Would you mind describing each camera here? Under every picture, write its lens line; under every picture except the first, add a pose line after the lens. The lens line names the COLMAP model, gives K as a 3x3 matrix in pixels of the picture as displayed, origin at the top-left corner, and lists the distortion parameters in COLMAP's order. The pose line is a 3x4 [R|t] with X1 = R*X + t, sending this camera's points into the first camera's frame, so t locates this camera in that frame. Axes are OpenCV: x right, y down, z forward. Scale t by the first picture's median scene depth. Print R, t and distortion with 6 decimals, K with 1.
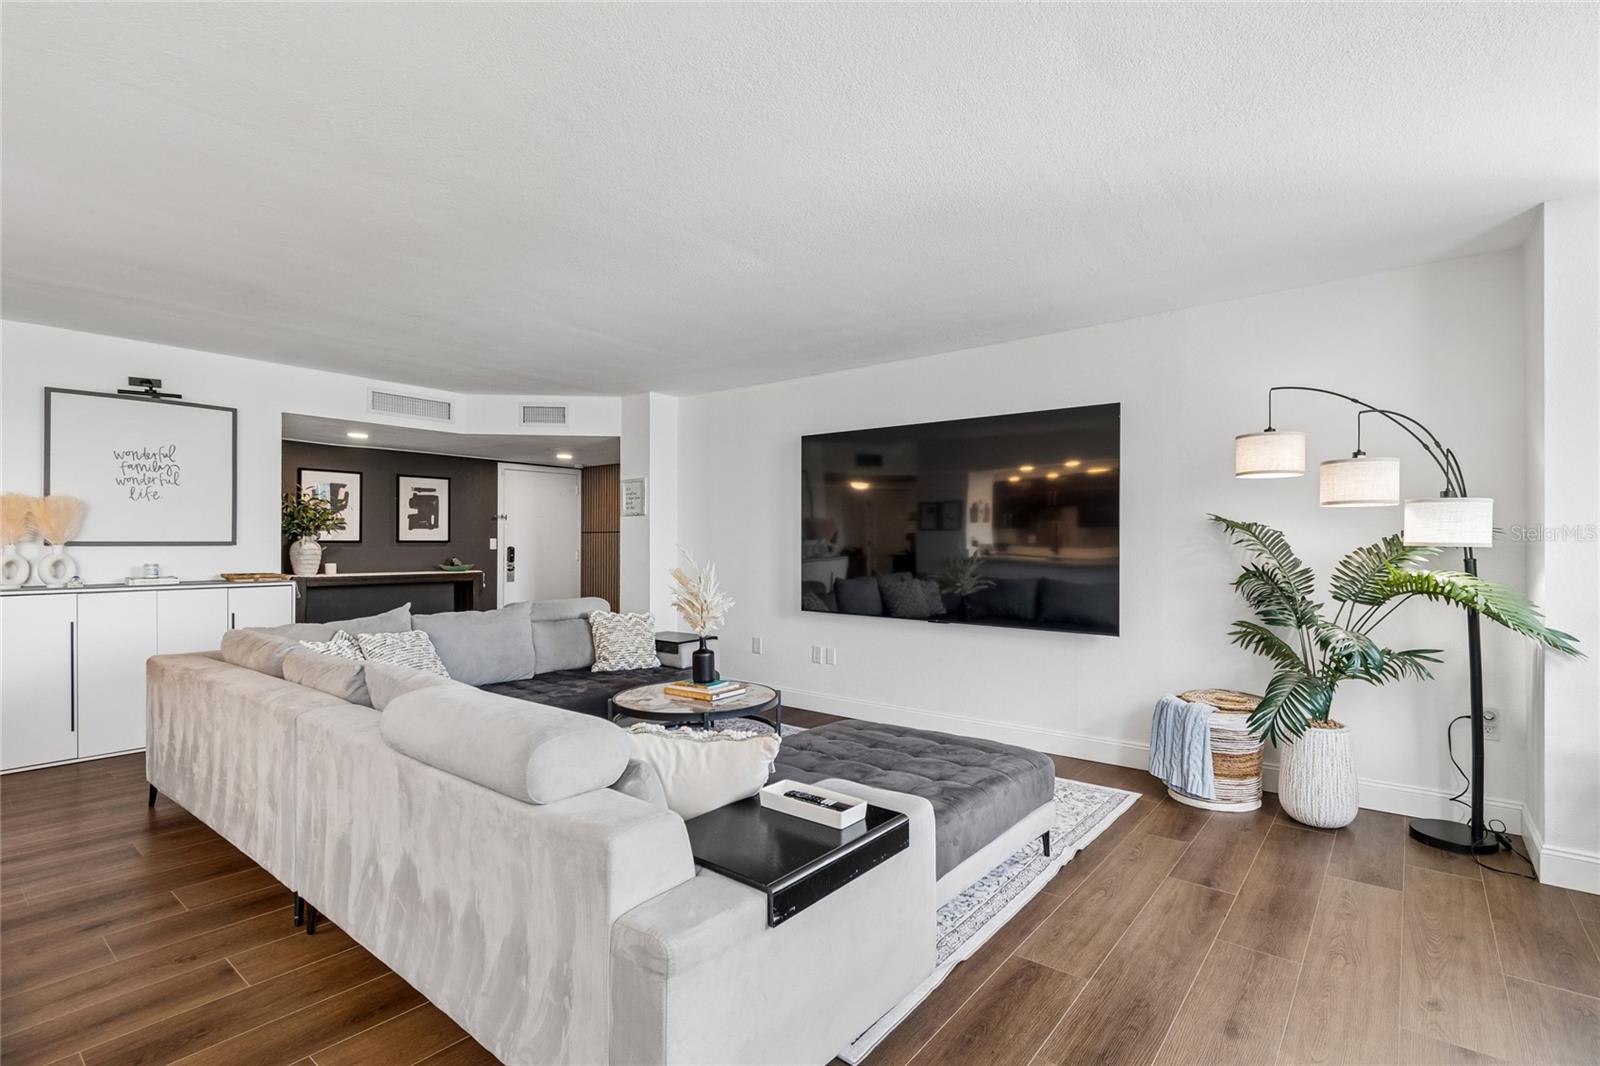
lens RADIAL K [[754.5, 0, 817.6], [0, 754.5, 541.3], [0, 0, 1]] dist [-0.001630, -0.000836]
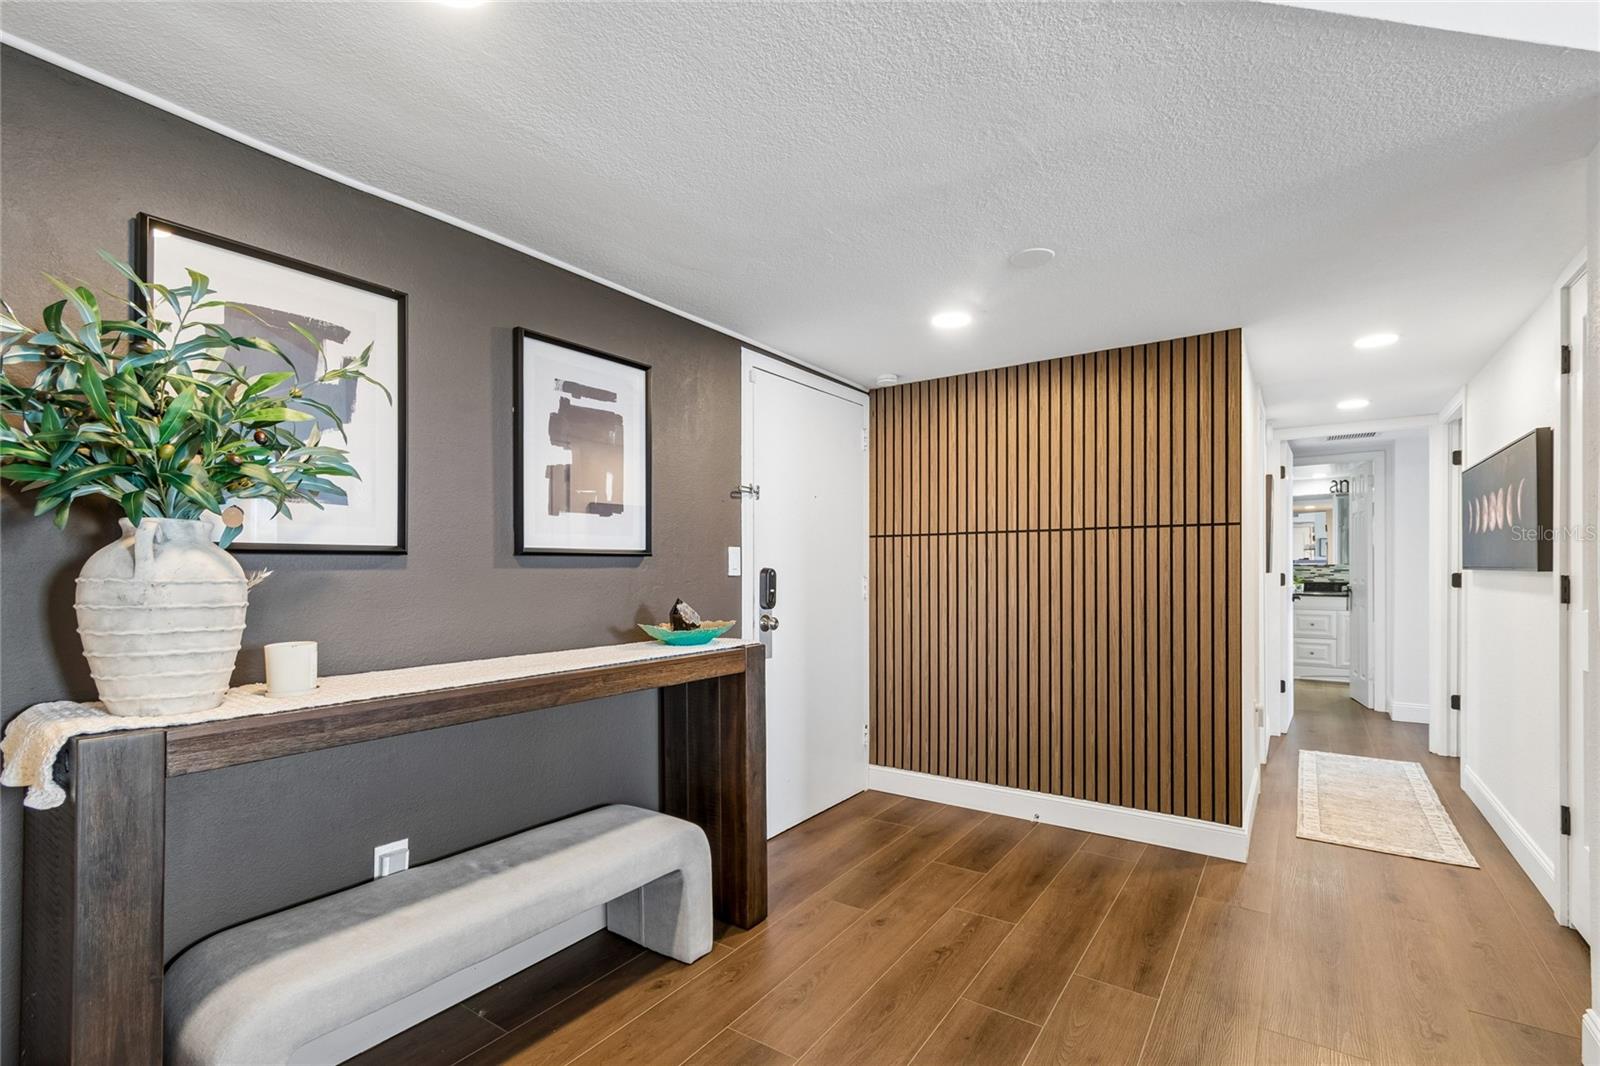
lens RADIAL K [[719.9, 0, 803.9], [0, 719.9, 568.1], [0, 0, 1]] dist [0.000932, -0.000032]
pose [[0.997992, -0.008291, 0.062801, -0.532158], [0.008072, 0.999960, 0.003741, 0.007562], [-0.062829, -0.003226, 0.998019, 0.814865]]
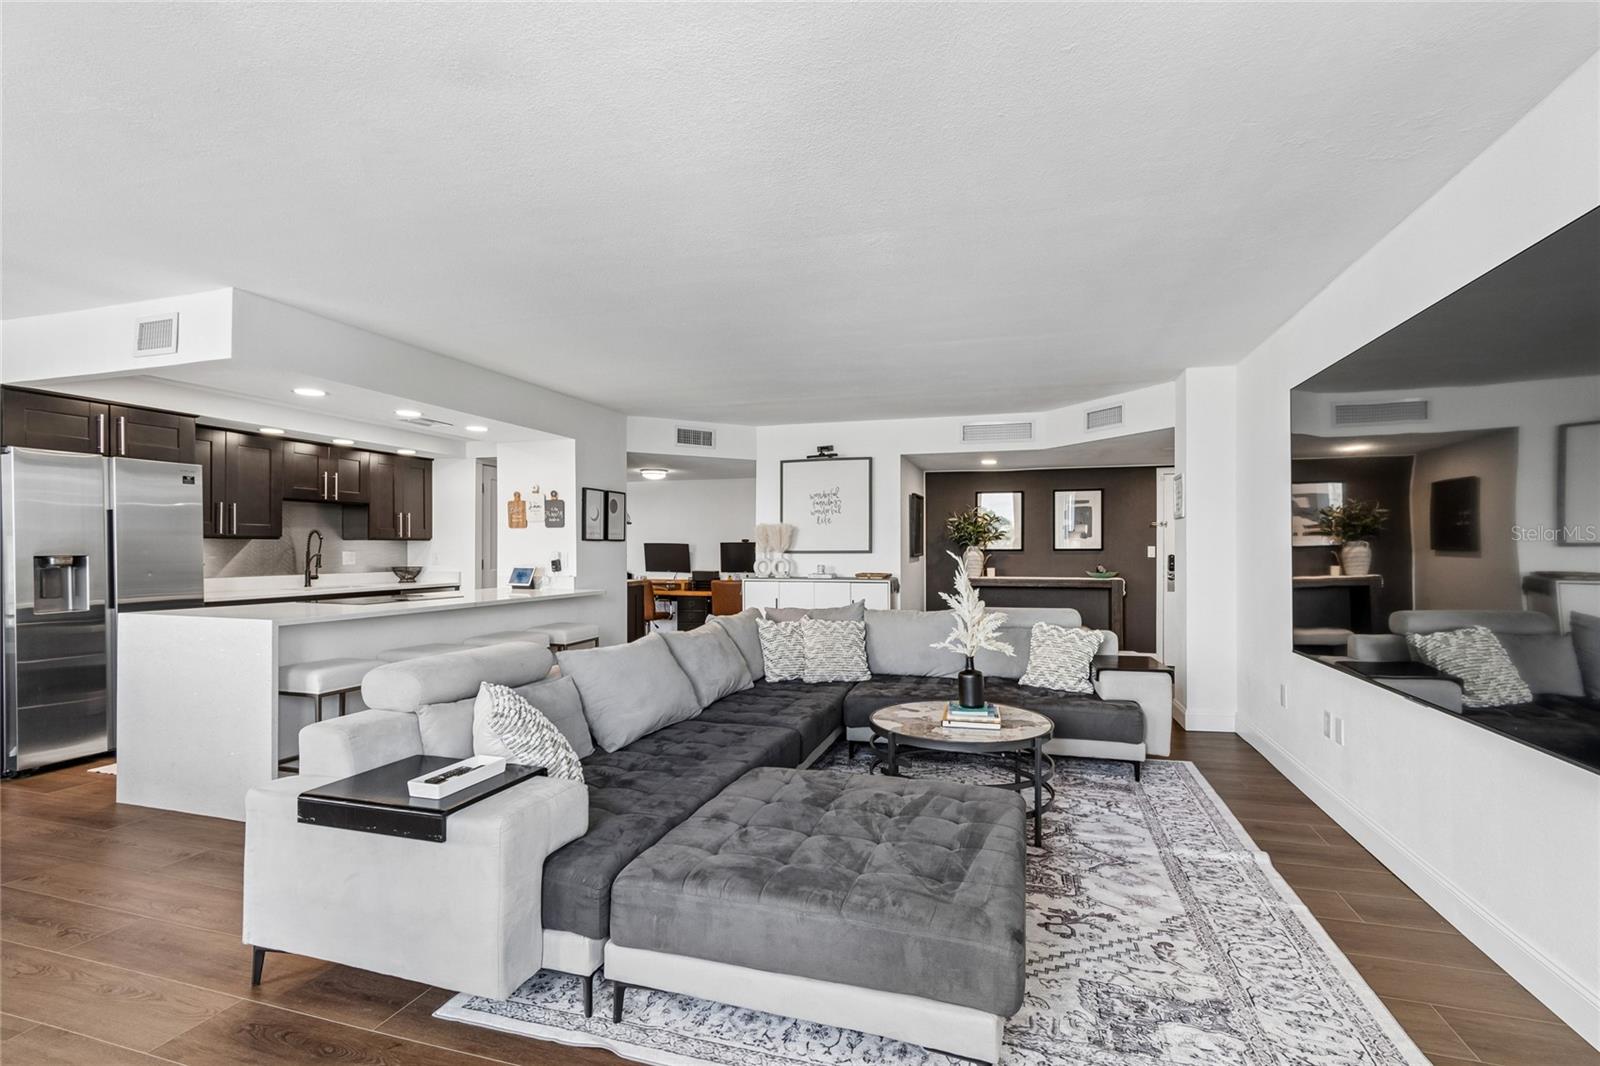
lens RADIAL K [[717.3, 0, 813.1], [0, 717.3, 544.9], [0, 0, 1]] dist [0.004038, 0.000326]
pose [[0.362174, -0.010411, -0.932052, 0.355422], [0.004260, 0.999946, -0.009514, 0.001822], [0.932101, -0.000525, 0.362199, 0.322994]]
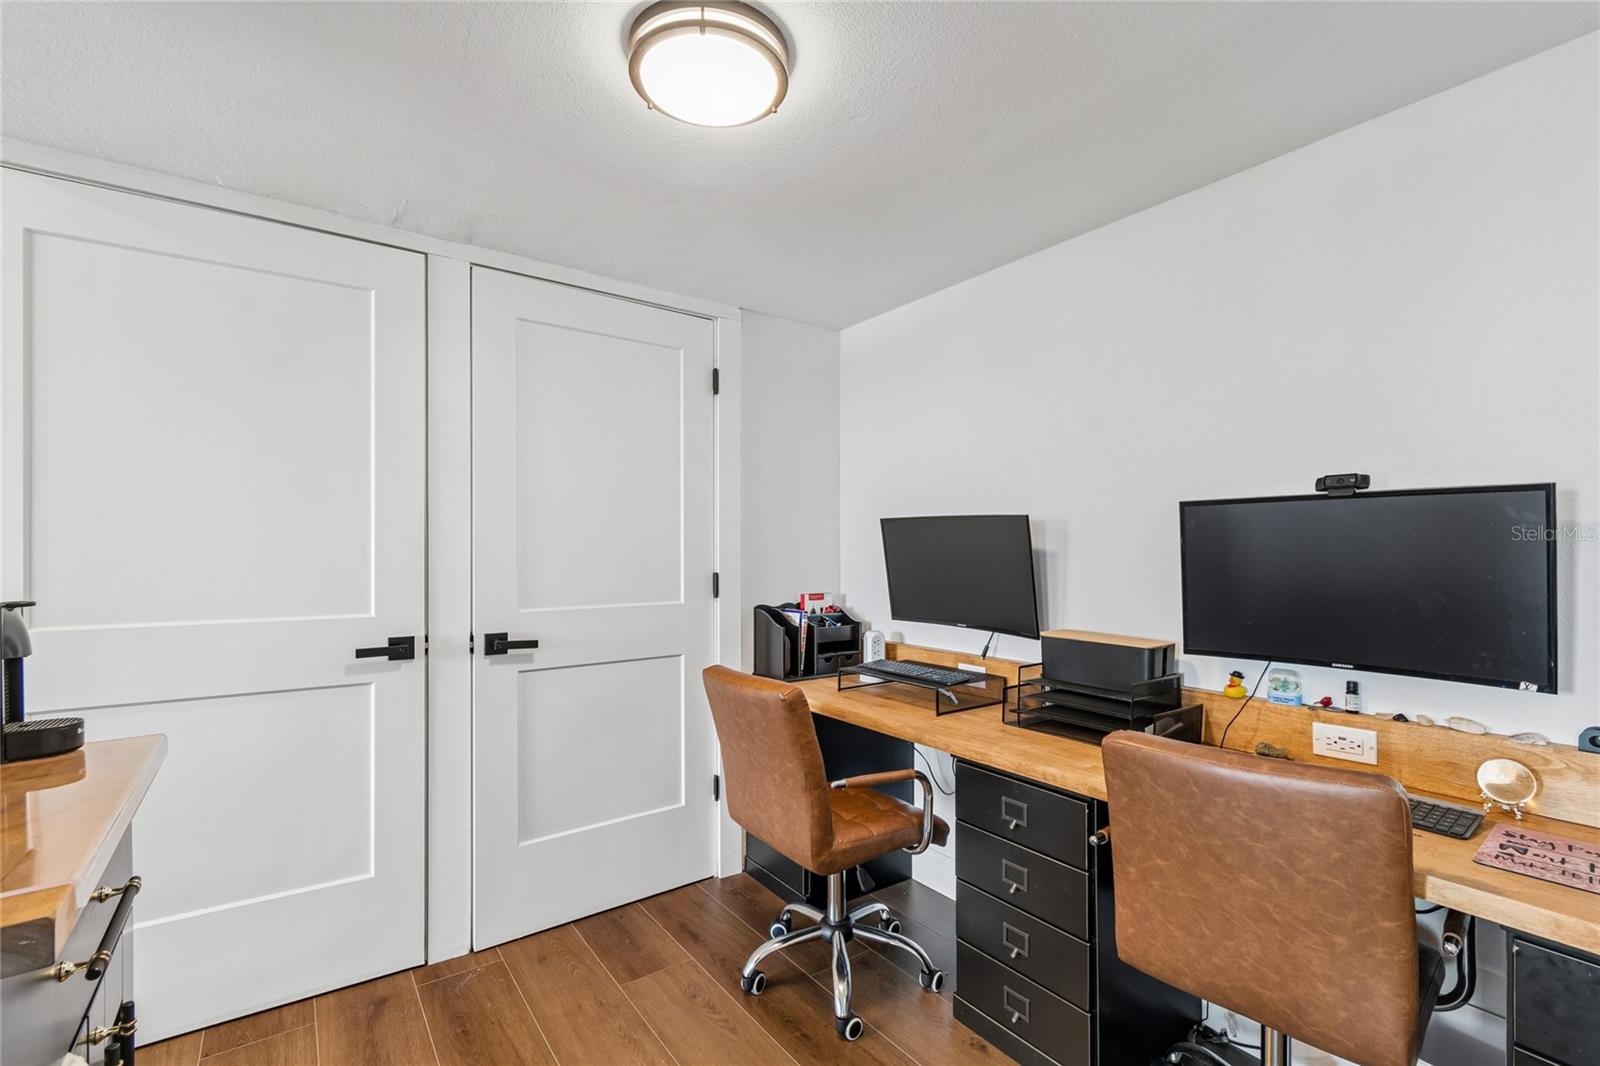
lens RADIAL K [[717.3, 0, 813.1], [0, 717.3, 544.9], [0, 0, 1]] dist [0.004038, 0.000326]
pose [[-0.261332, -0.005591, -0.965233, -0.709416], [0.000263, 0.999983, -0.005864, 0.000434], [0.965249, -0.001786, -0.261326, 0.596058]]
